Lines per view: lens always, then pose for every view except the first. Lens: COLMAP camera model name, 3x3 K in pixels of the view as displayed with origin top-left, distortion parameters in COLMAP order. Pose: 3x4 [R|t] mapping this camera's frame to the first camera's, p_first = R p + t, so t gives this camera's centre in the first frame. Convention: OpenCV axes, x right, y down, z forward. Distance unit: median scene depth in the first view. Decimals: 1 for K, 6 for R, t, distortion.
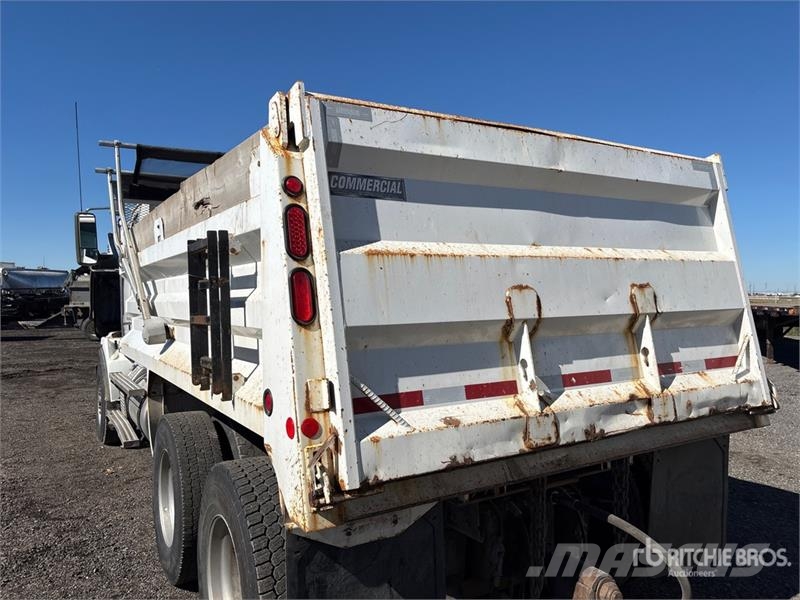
lens RADIAL K [[603.5, 0, 400.0], [0, 603.5, 300.0], [0, 0, 1]] dist [0.111470, -0.261107]
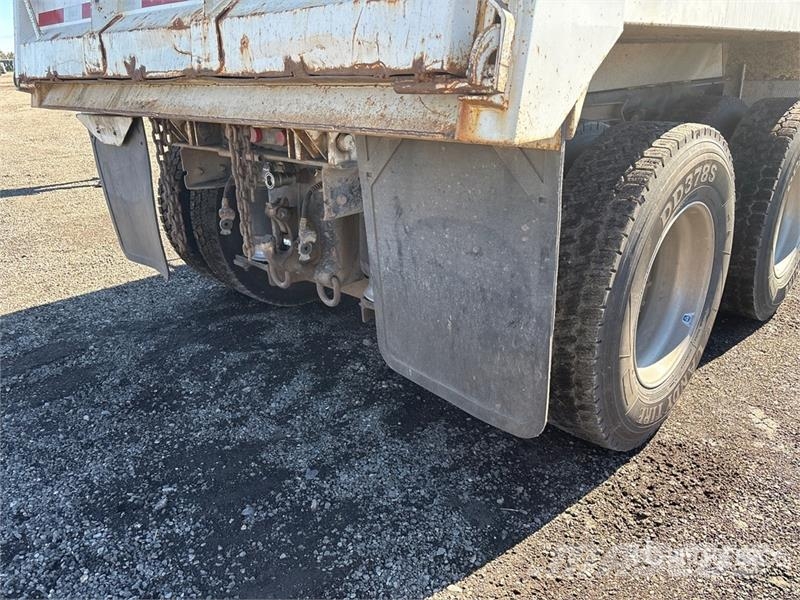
lens RADIAL K [[604.0, 0, 396.6], [0, 604.0, 303.2], [0, 0, 1]] dist [0.049668, -0.053430]
pose [[0.260577, 0.366042, -0.893372, 1.322936], [0.014579, 0.923742, 0.382738, 0.220509], [0.965343, -0.112757, 0.235370, 1.210791]]
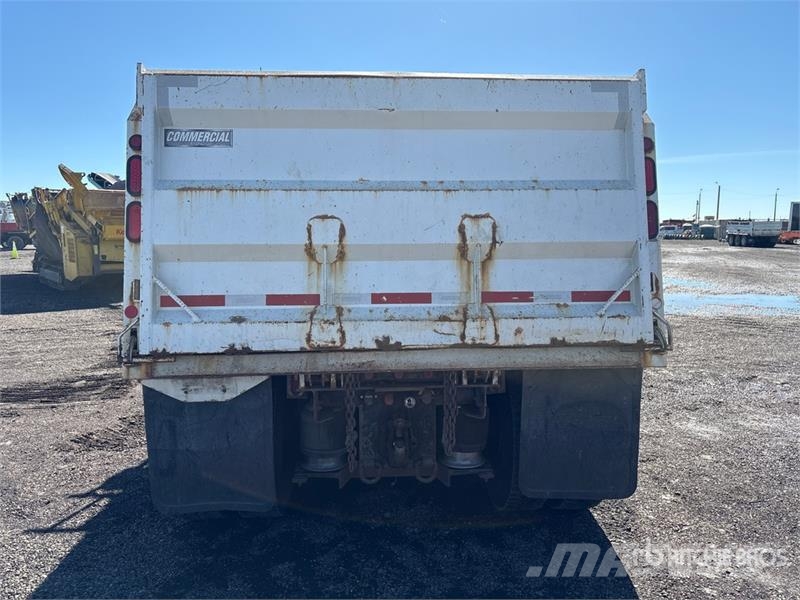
lens RADIAL K [[603.5, 0, 400.0], [0, 603.5, 300.0], [0, 0, 1]] dist [0.111470, -0.261107]
pose [[0.891206, 0.062644, -0.449253, 0.932858], [-0.015463, 0.994038, 0.107936, 0.011342], [0.453336, -0.089246, 0.886861, -0.004153]]
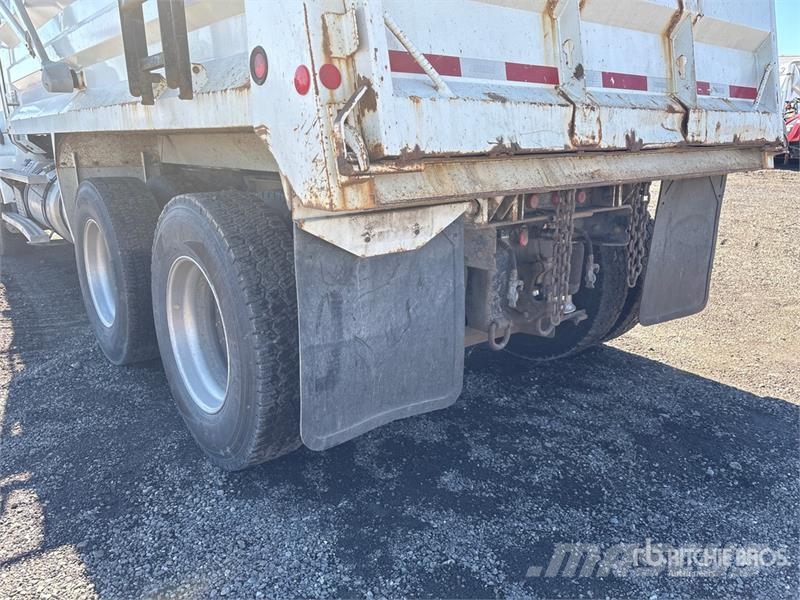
lens RADIAL K [[604.0, 0, 396.6], [0, 604.0, 303.2], [0, 0, 1]] dist [0.049668, -0.053430]
pose [[0.989529, -0.027757, 0.141639, -0.155895], [-0.008325, 0.968724, 0.247999, 0.251570], [-0.144093, -0.246582, 0.958350, 0.179630]]
